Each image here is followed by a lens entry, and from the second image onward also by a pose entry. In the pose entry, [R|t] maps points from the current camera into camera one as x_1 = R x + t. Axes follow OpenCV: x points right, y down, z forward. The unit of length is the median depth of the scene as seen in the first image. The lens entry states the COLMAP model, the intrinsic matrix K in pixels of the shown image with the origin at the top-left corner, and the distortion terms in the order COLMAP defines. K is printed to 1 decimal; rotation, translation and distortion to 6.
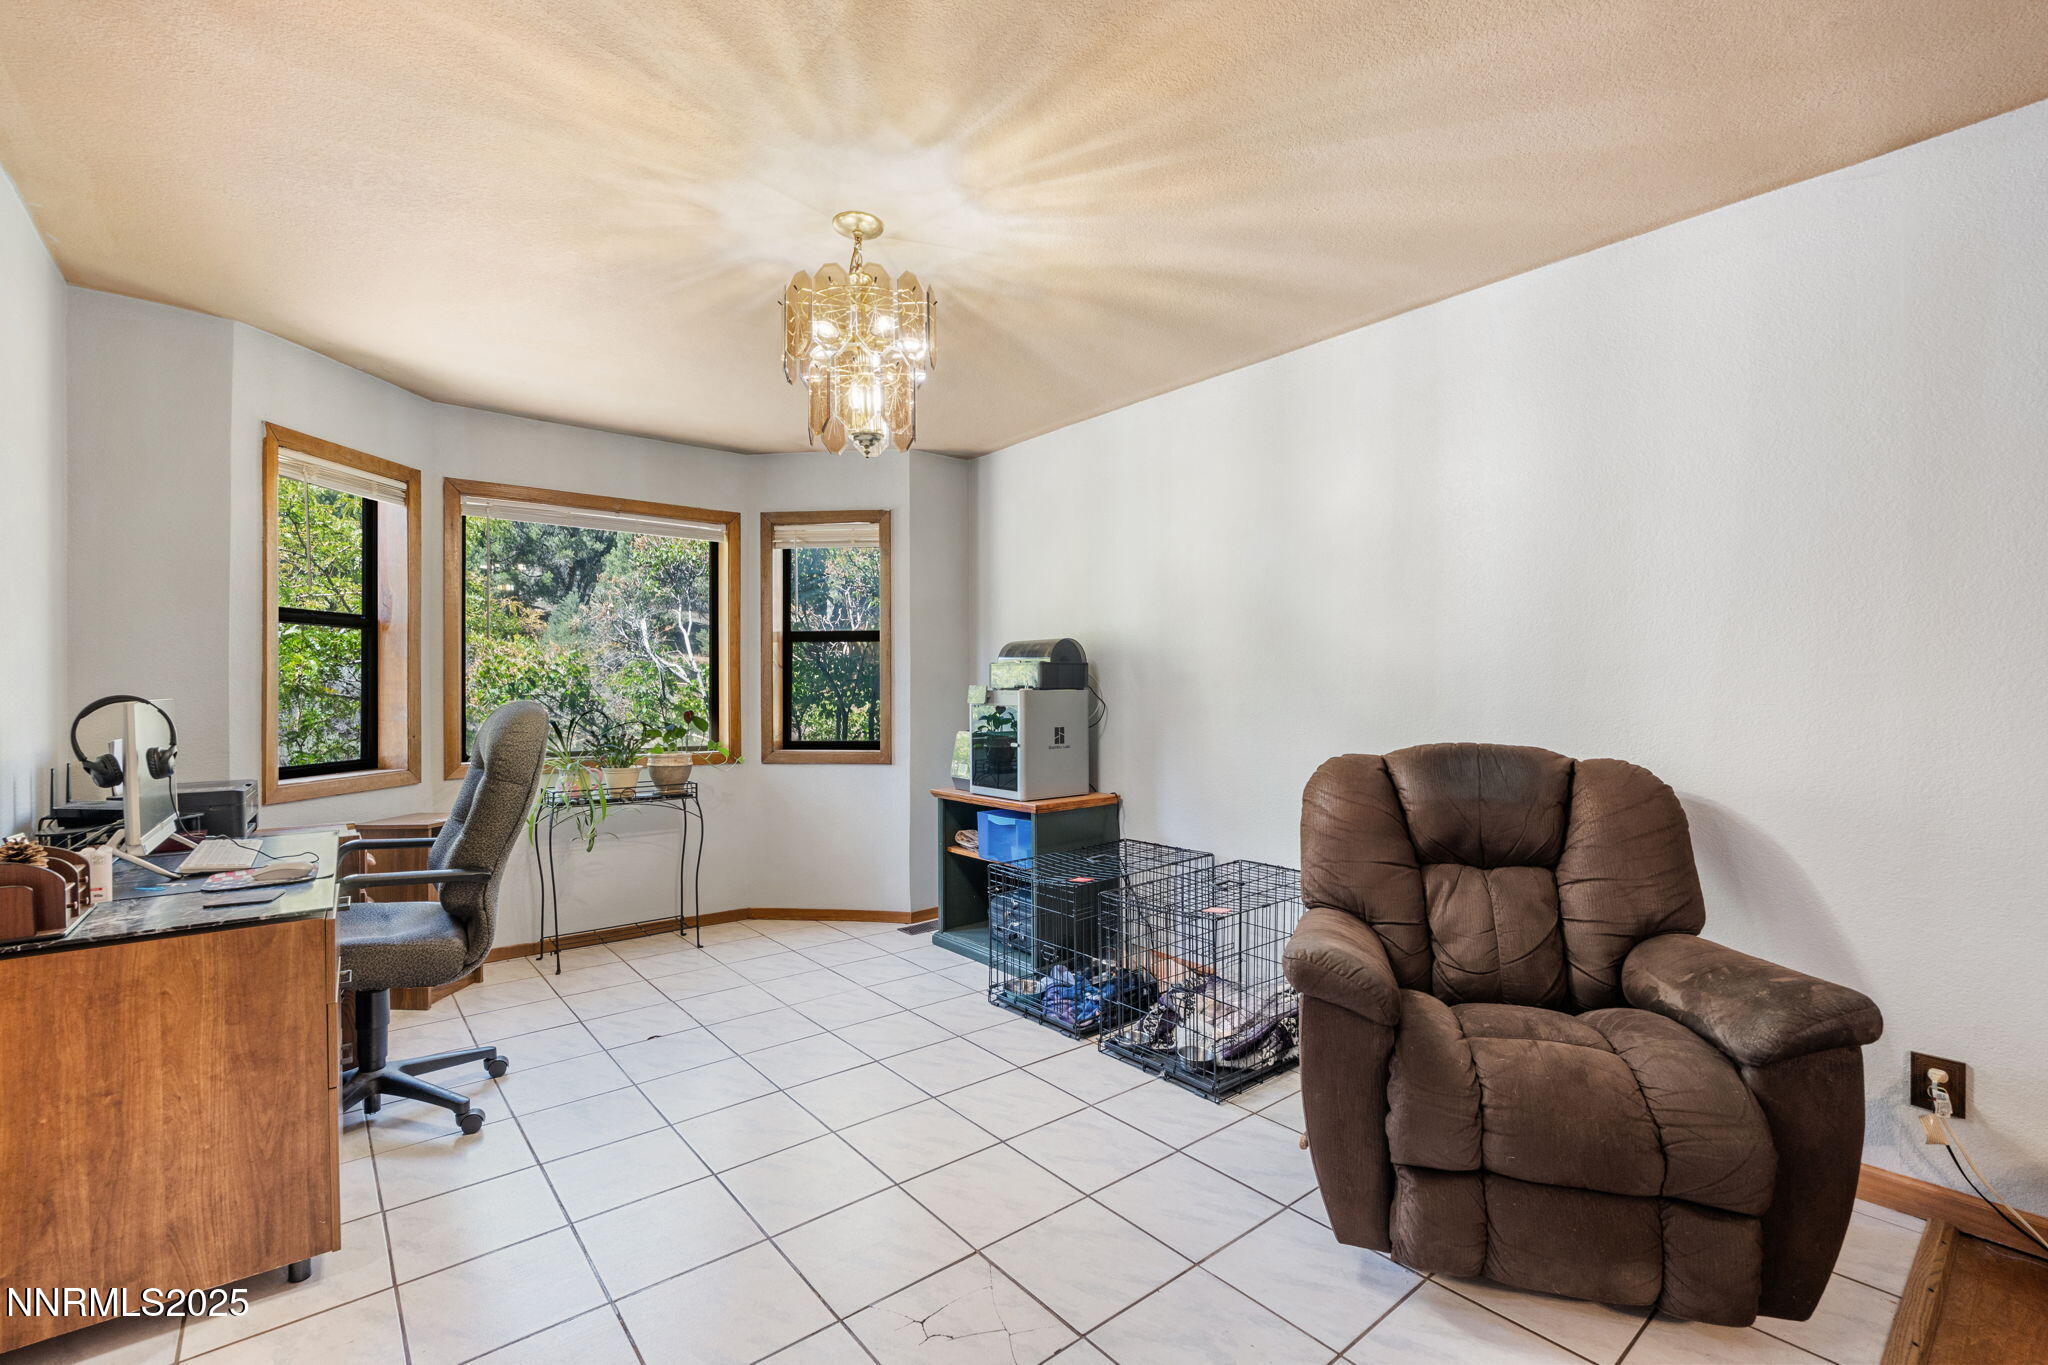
lens RADIAL K [[901.3, 0, 1039.9], [0, 901.3, 692.0], [0, 0, 1]] dist [-0.003810, 0.000738]
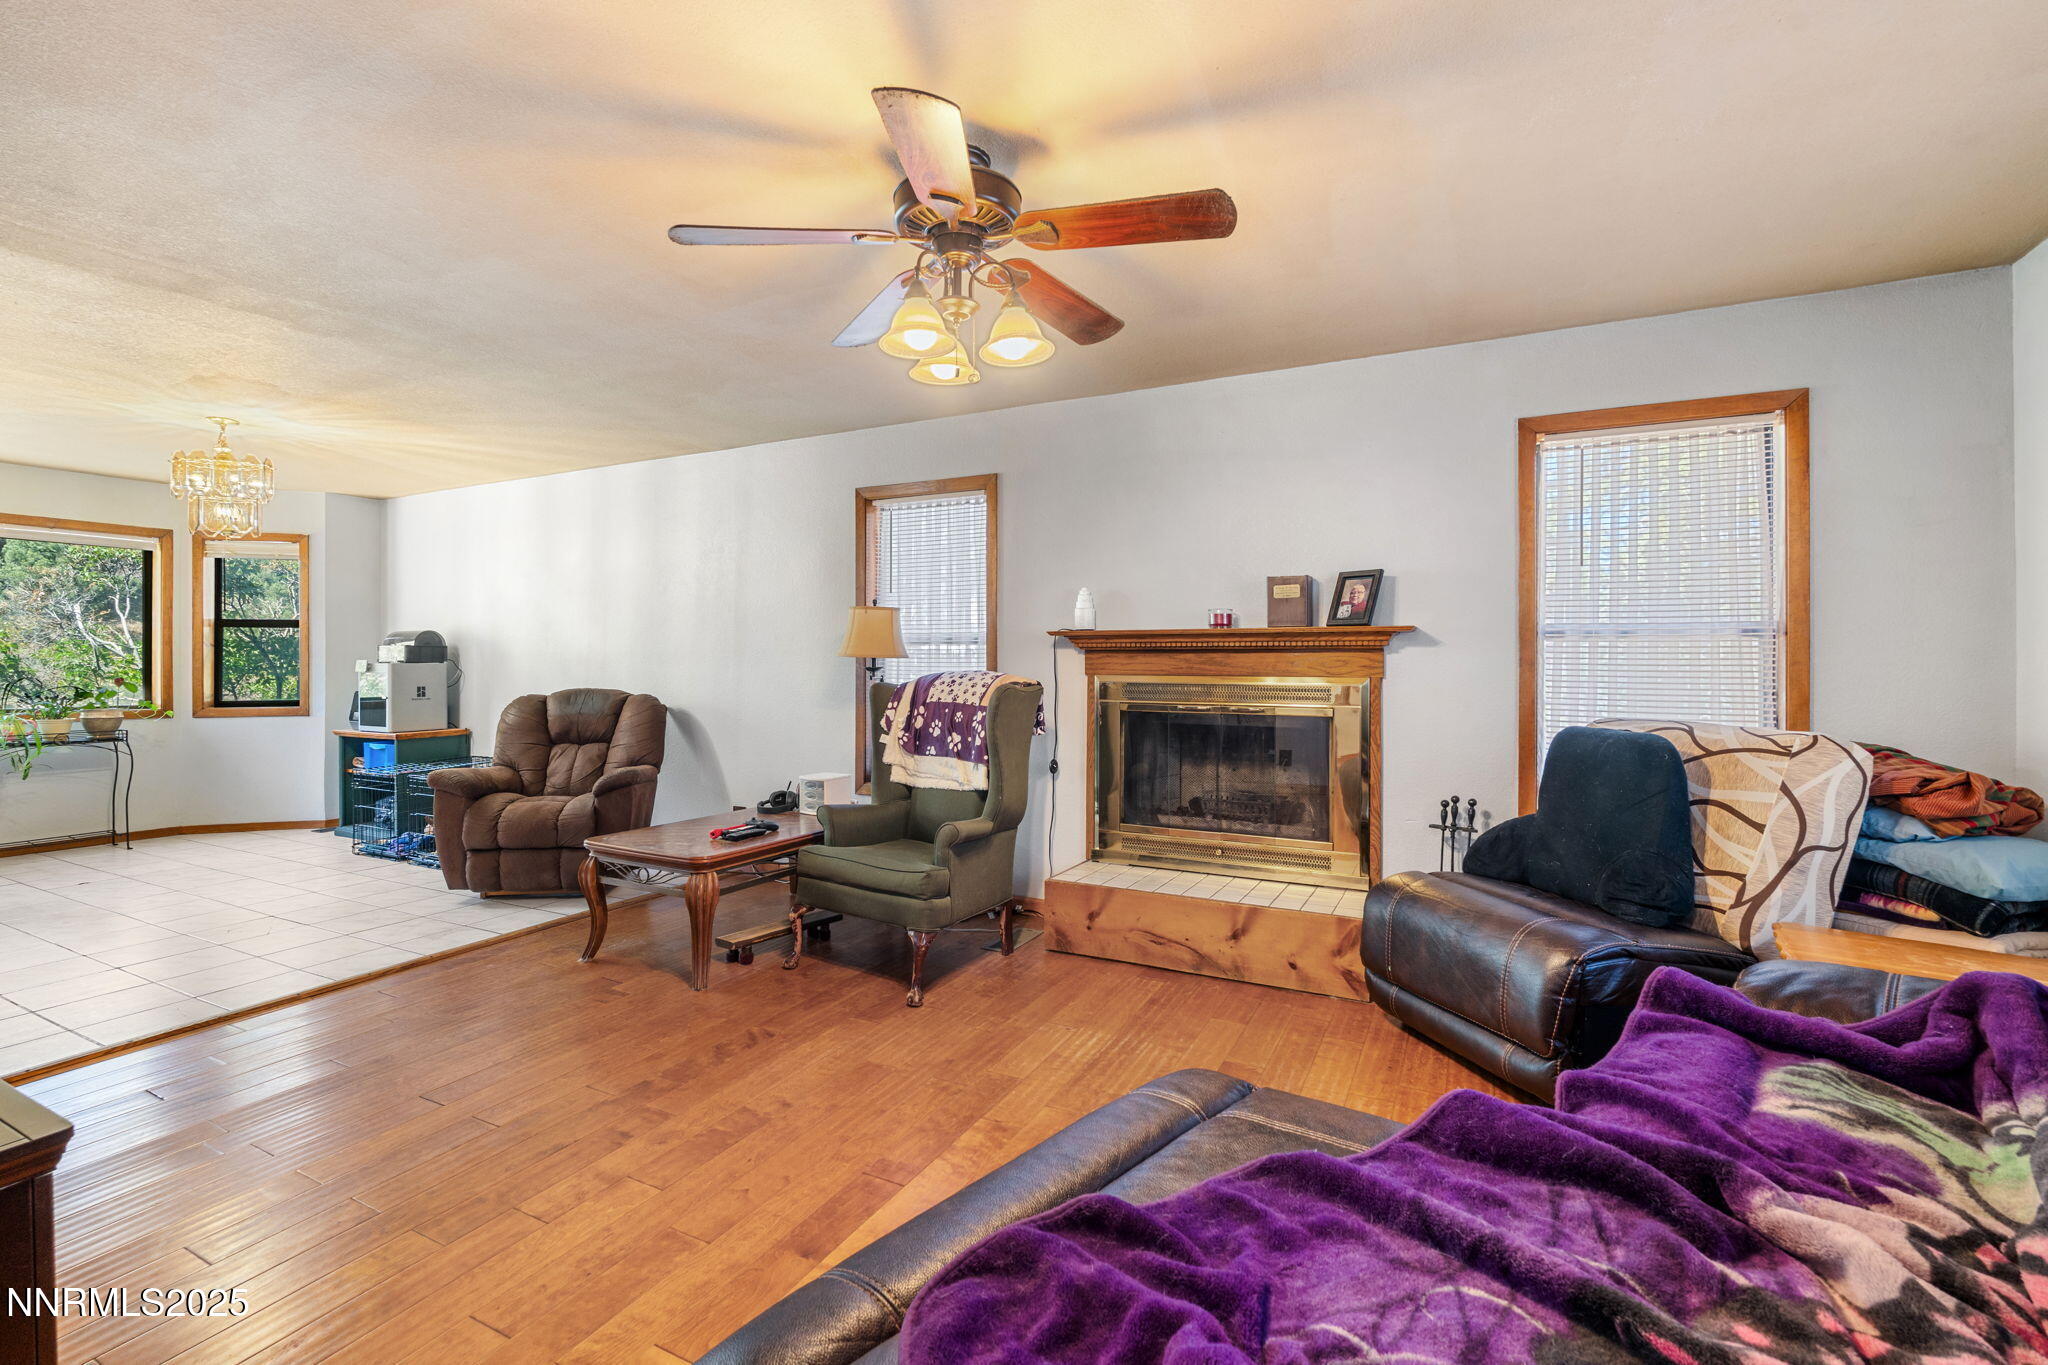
lens RADIAL K [[901.3, 0, 1009.8], [0, 901.3, 657.2], [0, 0, 1]] dist [-0.003810, 0.000738]
pose [[0.924748, 0.003293, 0.380566, 0.342014], [-0.000027, 0.999963, -0.008587, 0.001108], [-0.380580, 0.007931, 0.924714, -0.780074]]
